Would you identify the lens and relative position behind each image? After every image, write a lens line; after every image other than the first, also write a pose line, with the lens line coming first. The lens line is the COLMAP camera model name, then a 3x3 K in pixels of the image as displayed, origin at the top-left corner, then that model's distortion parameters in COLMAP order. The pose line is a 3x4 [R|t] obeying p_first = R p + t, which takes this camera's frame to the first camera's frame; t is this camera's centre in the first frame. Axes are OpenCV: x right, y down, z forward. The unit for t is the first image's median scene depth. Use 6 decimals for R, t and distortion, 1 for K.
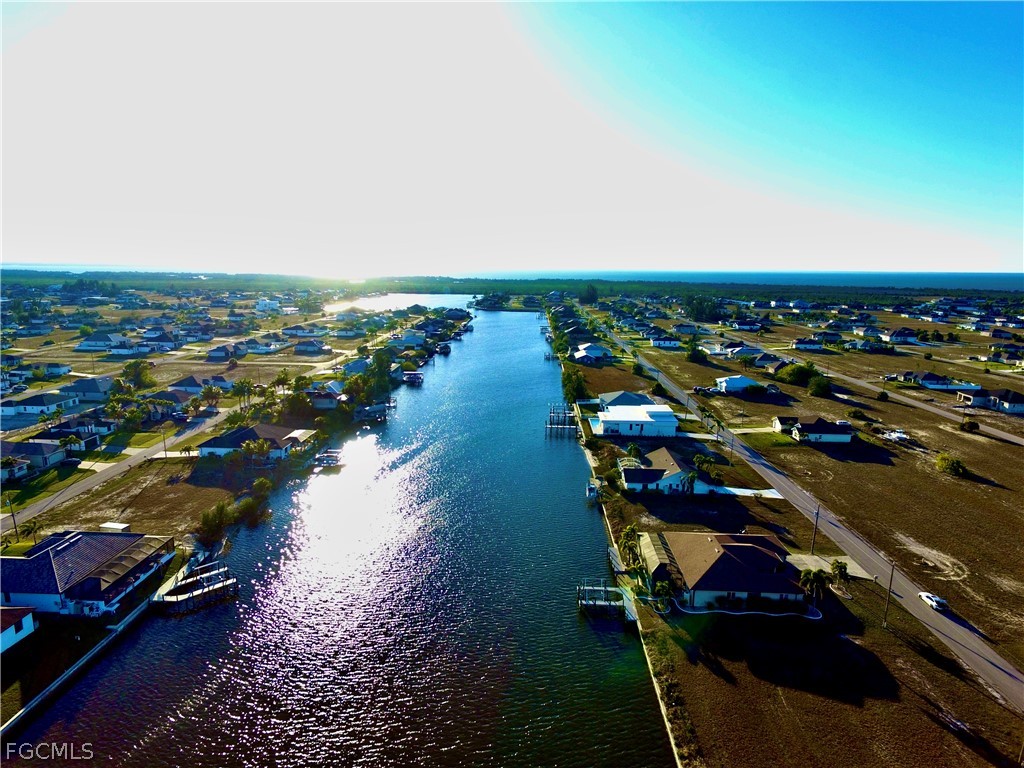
lens RADIAL K [[596.2, 0, 505.0], [0, 596.2, 383.4], [0, 0, 1]] dist [-0.010259, 0.015948]
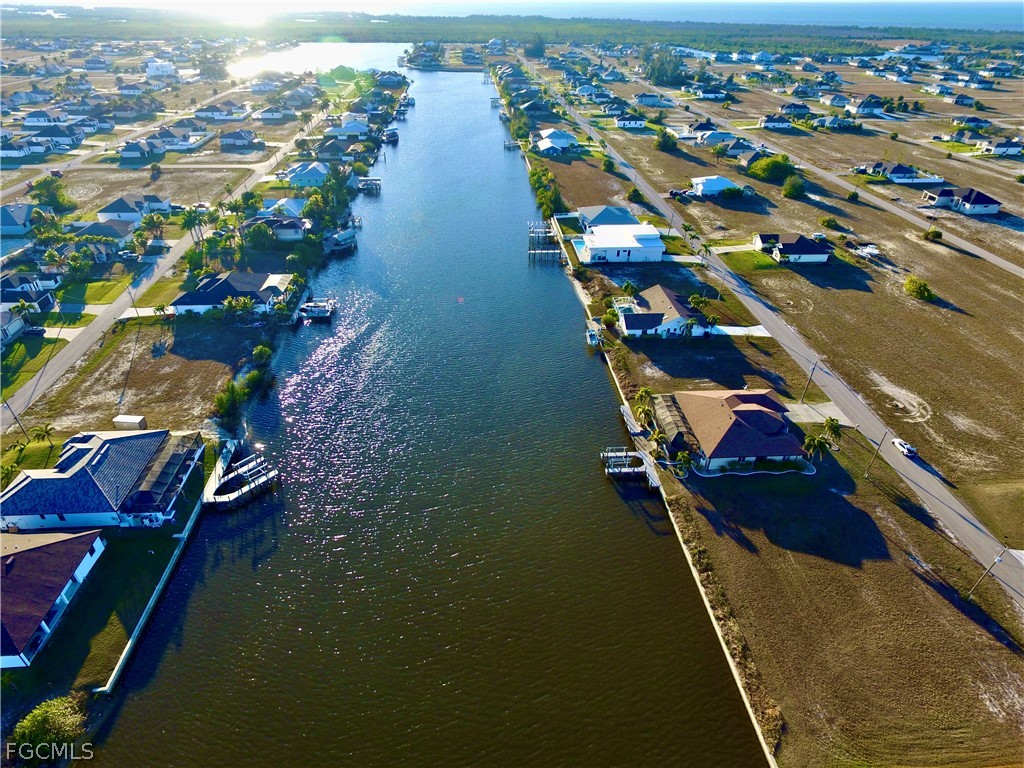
lens RADIAL K [[596.2, 0, 505.0], [0, 596.2, 383.4], [0, 0, 1]] dist [-0.010259, 0.015948]
pose [[0.993659, -0.060154, 0.094987, -0.085104], [0.019596, 0.924566, 0.380518, -0.111980], [-0.110711, -0.376243, 0.919883, 0.036675]]
